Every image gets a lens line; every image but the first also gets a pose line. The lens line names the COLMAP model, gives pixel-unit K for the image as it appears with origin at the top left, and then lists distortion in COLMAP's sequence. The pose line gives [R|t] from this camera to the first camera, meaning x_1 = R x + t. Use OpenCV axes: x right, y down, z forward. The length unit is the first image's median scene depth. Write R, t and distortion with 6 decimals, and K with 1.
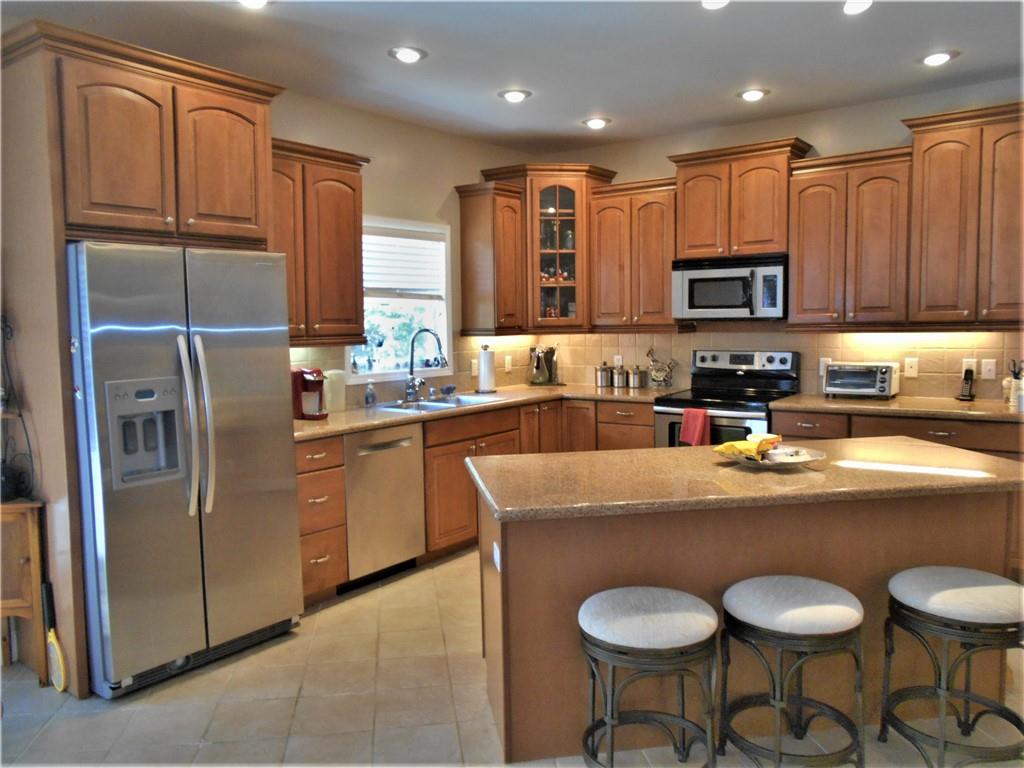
lens RADIAL K [[794.4, 0, 512.0], [0, 794.4, 384.0], [0, 0, 1]] dist [-0.006823, -0.000746]
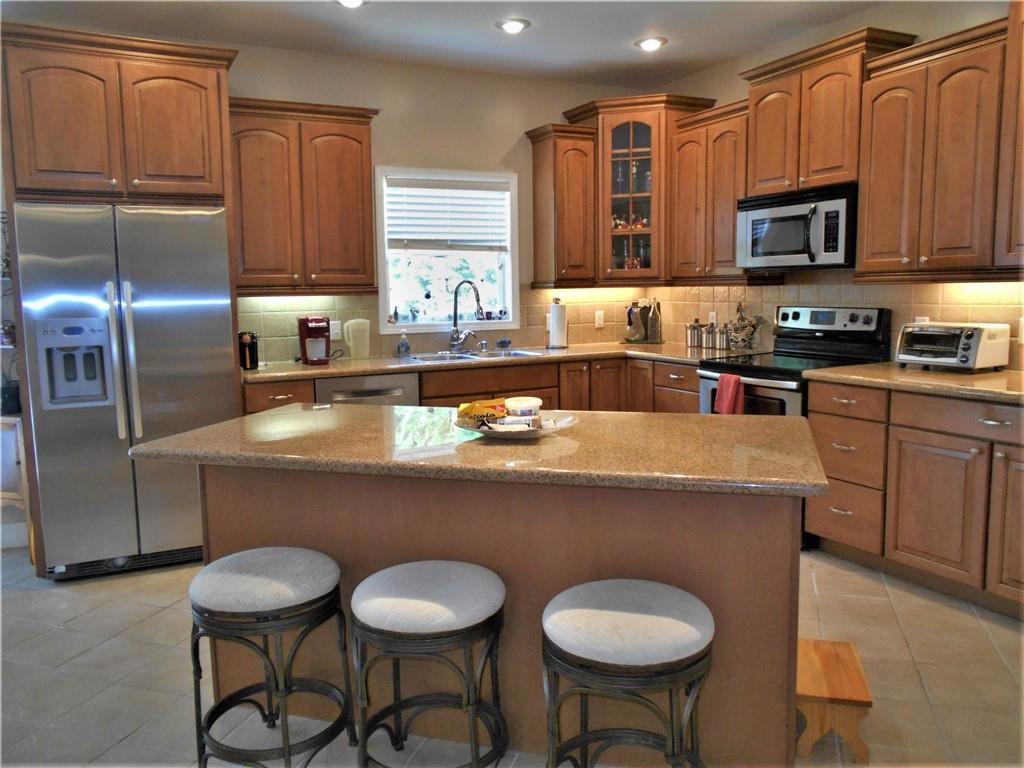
lens RADIAL K [[784.1, 0, 512.0], [0, 784.1, 384.0], [0, 0, 1]] dist [-0.000850, 0.004637]
pose [[0.896361, 0.055042, -0.439894, 0.371175], [-0.032836, 0.997780, 0.057938, 0.000848], [0.442107, -0.037489, 0.896179, 0.139189]]
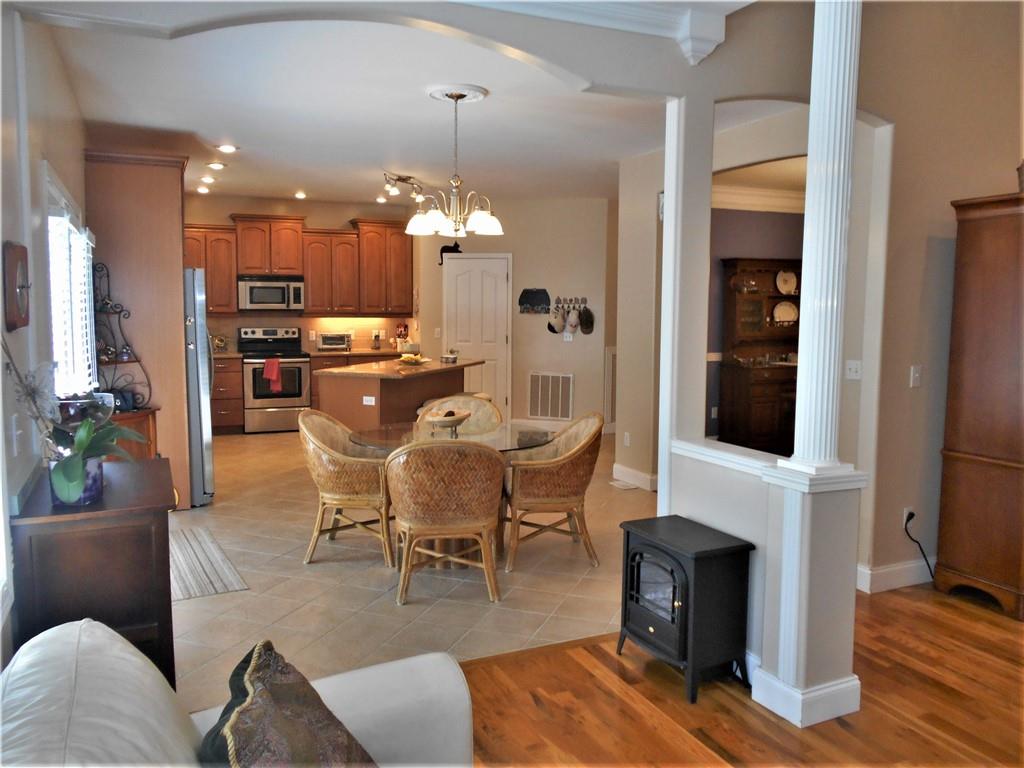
lens RADIAL K [[794.4, 0, 512.0], [0, 794.4, 384.0], [0, 0, 1]] dist [-0.006823, -0.000746]
pose [[0.485115, -0.065530, 0.871991, -1.031050], [0.053284, 0.997550, 0.045322, 0.032927], [-0.872825, 0.024477, 0.487419, -0.342812]]
